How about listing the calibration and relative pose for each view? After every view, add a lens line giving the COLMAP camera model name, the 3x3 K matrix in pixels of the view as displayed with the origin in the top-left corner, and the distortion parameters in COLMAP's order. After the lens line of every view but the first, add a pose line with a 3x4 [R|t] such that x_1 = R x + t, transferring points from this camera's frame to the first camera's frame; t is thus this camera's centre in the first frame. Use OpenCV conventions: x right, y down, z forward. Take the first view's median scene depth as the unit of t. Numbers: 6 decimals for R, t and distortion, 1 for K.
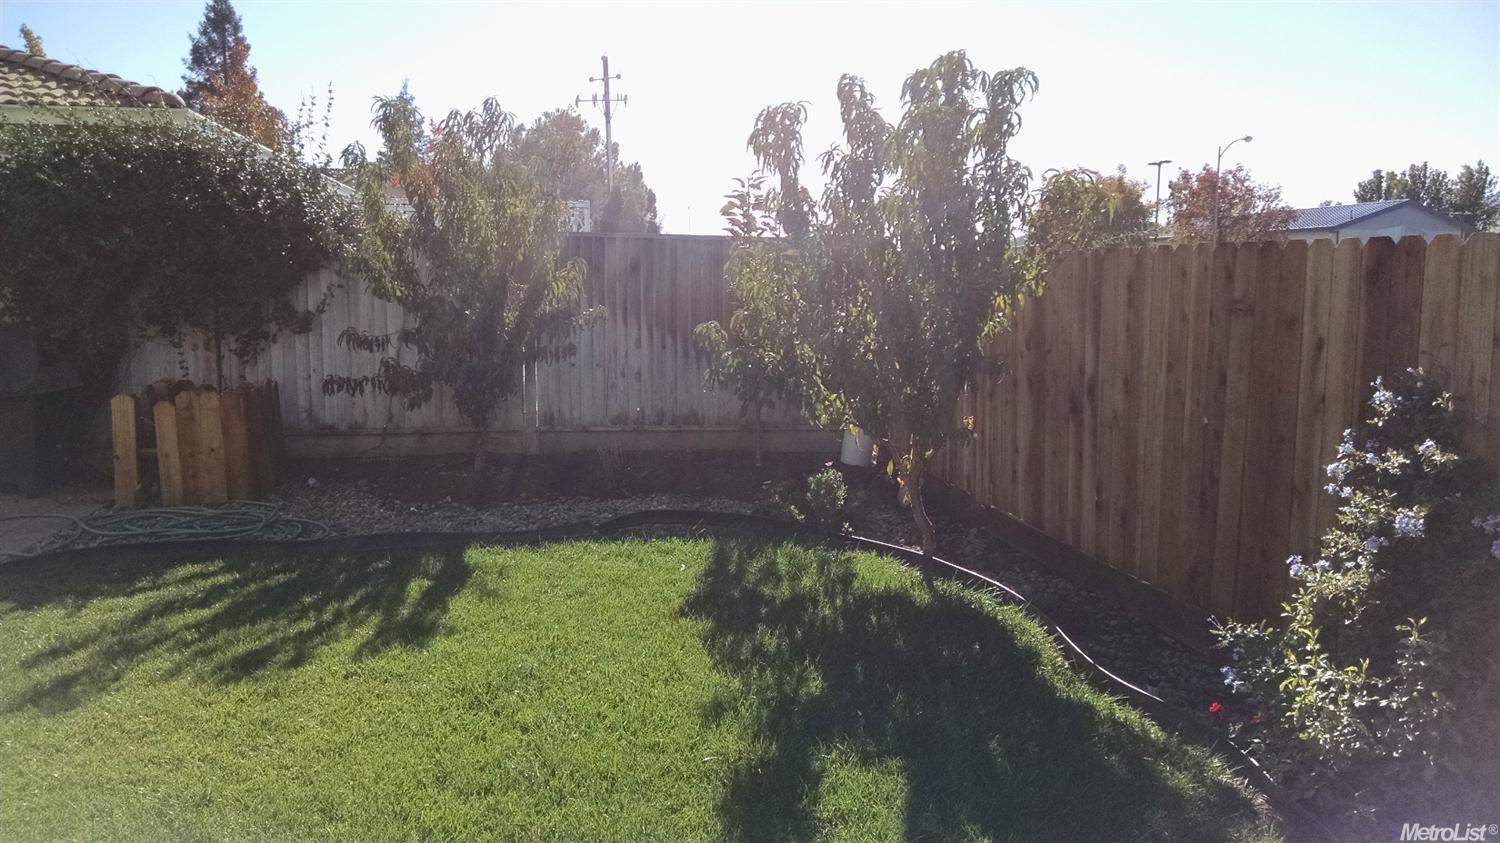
lens RADIAL K [[1171.4, 0, 746.9], [0, 1171.4, 422.9], [0, 0, 1]] dist [-0.003985, -0.005137]
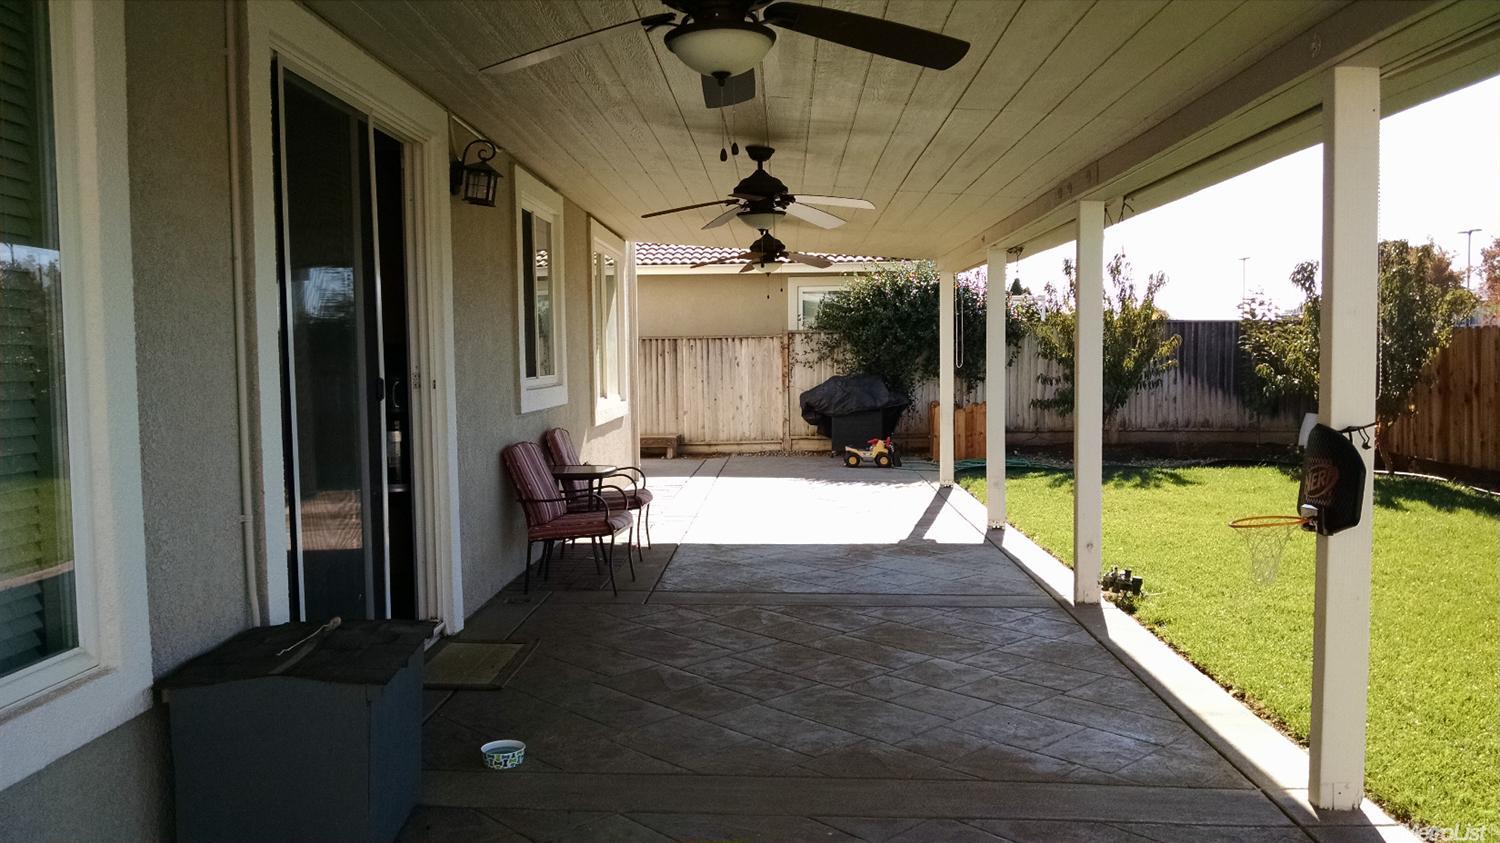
lens RADIAL K [[1171.4, 0, 753.0], [0, 1171.4, 419.8], [0, 0, 1]] dist [-0.003985, -0.005137]
pose [[0.977938, -0.002593, -0.208880, -0.382876], [-0.011075, 0.997873, -0.064235, 0.122040], [0.208602, 0.065131, 0.975829, -0.941760]]
